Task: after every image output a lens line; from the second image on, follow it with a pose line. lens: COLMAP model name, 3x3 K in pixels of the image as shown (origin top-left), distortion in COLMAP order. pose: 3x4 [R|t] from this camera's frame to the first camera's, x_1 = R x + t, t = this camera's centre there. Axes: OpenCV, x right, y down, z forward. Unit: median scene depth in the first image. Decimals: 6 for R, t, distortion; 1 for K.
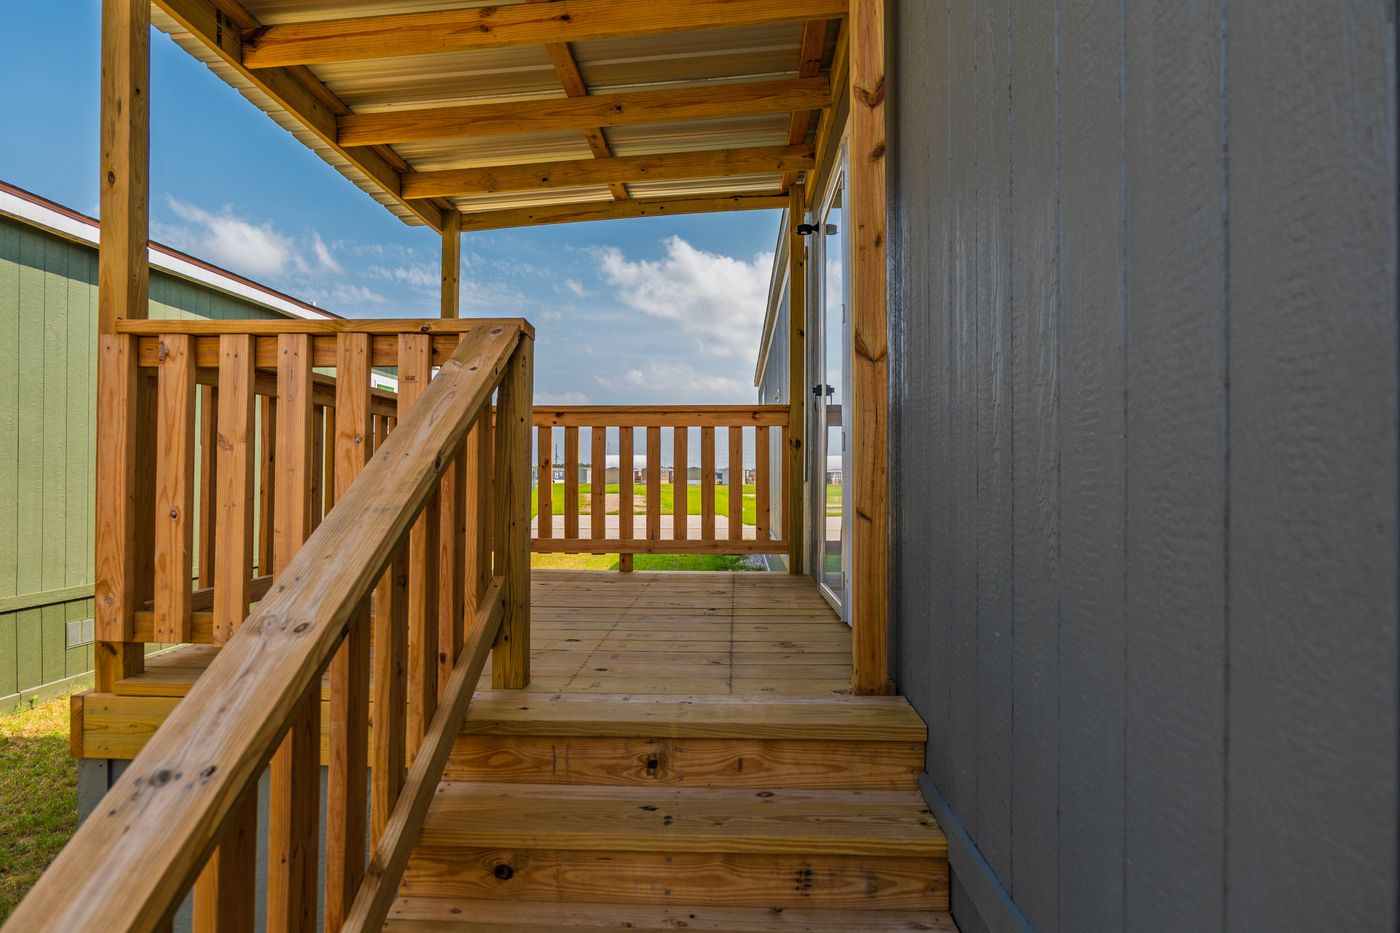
lens RADIAL K [[815.2, 0, 701.9], [0, 815.2, 466.7], [0, 0, 1]] dist [-0.036804, 0.021691]
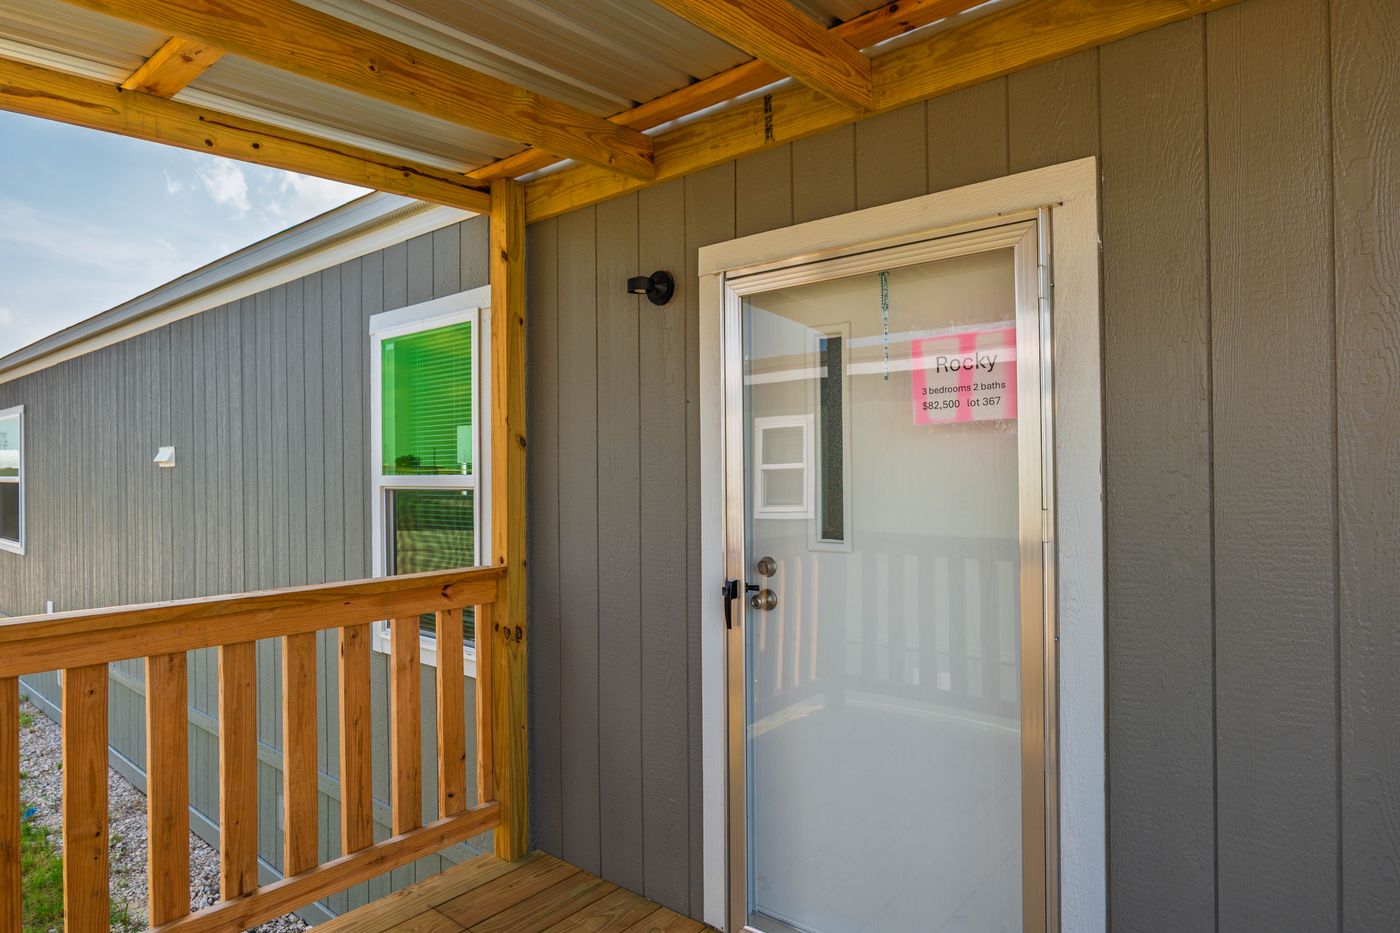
lens RADIAL K [[815.2, 0, 697.8], [0, 815.2, 469.3], [0, 0, 1]] dist [-0.036804, 0.021691]
pose [[0.609047, 0.000671, 0.793134, -0.253171], [-0.004397, 0.999987, 0.002531, -0.143041], [-0.793122, -0.005029, 0.609042, 0.536251]]
